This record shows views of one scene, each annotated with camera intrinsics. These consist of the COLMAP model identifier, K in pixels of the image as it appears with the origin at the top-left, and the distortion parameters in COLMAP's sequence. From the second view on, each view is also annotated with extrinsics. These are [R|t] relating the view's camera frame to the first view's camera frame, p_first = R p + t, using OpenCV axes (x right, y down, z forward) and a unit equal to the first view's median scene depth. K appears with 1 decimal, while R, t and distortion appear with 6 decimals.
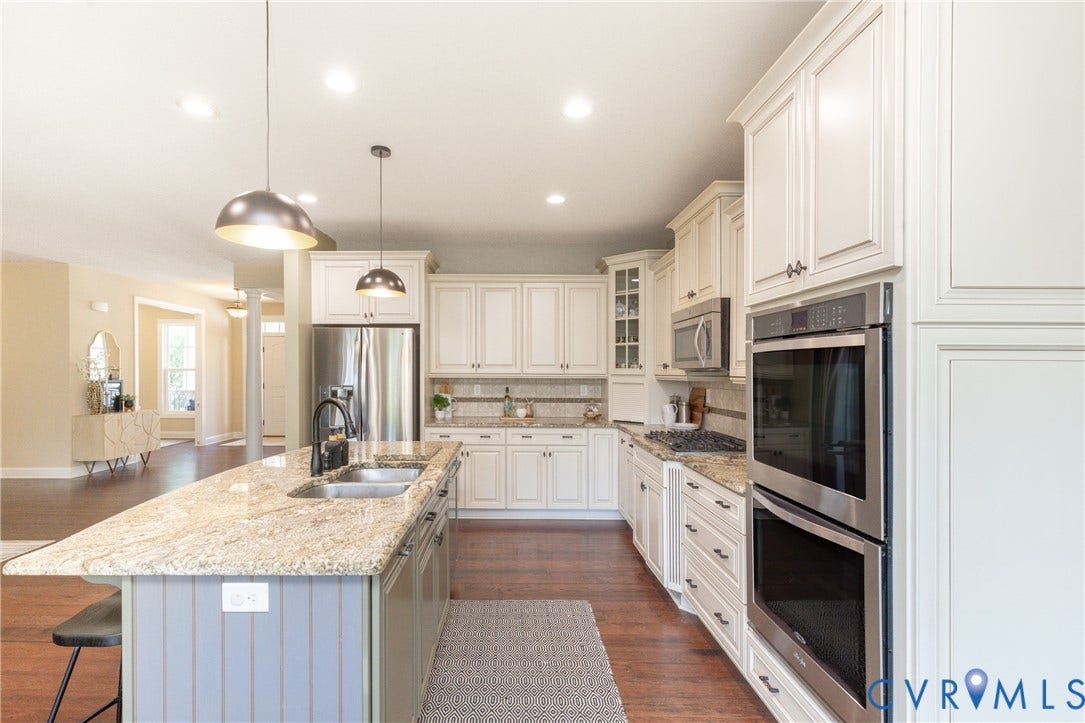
lens RADIAL K [[493.0, 0, 540.8], [0, 493.0, 368.3], [0, 0, 1]] dist [0.009729, 0.000100]
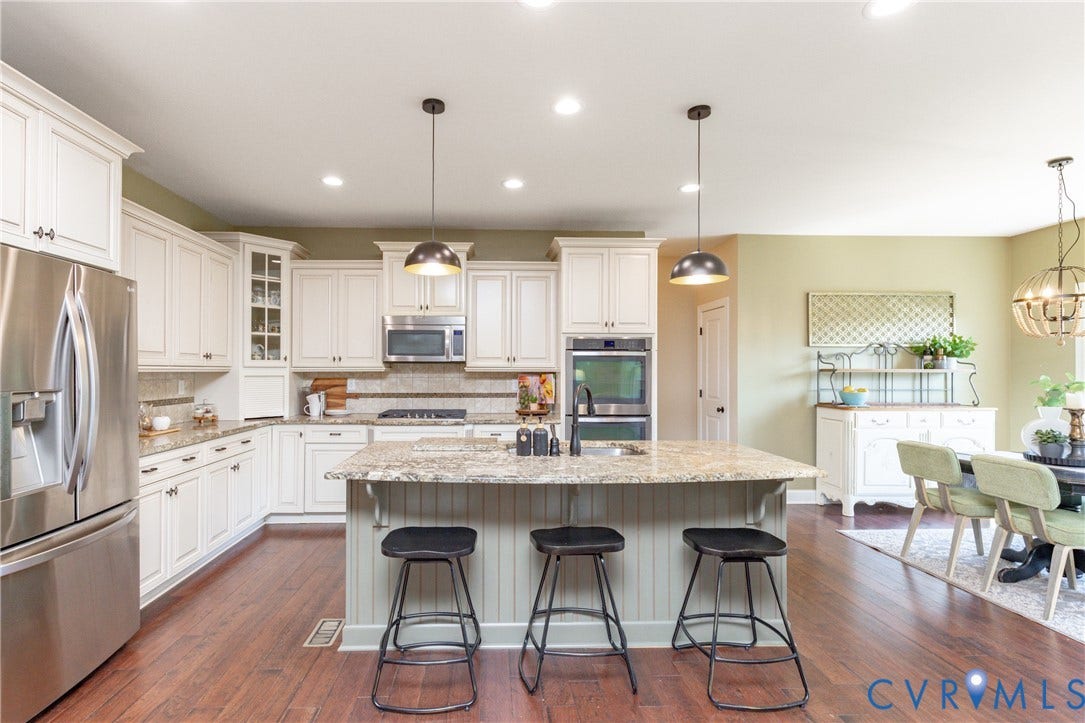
lens RADIAL K [[493.0, 0, 538.6], [0, 493.0, 371.4], [0, 0, 1]] dist [0.009729, 0.000100]
pose [[-0.041595, -0.000099, 0.999135, -0.784763], [-0.005171, 0.999987, -0.000116, 0.019359], [-0.999121, -0.005172, -0.041595, 0.523219]]
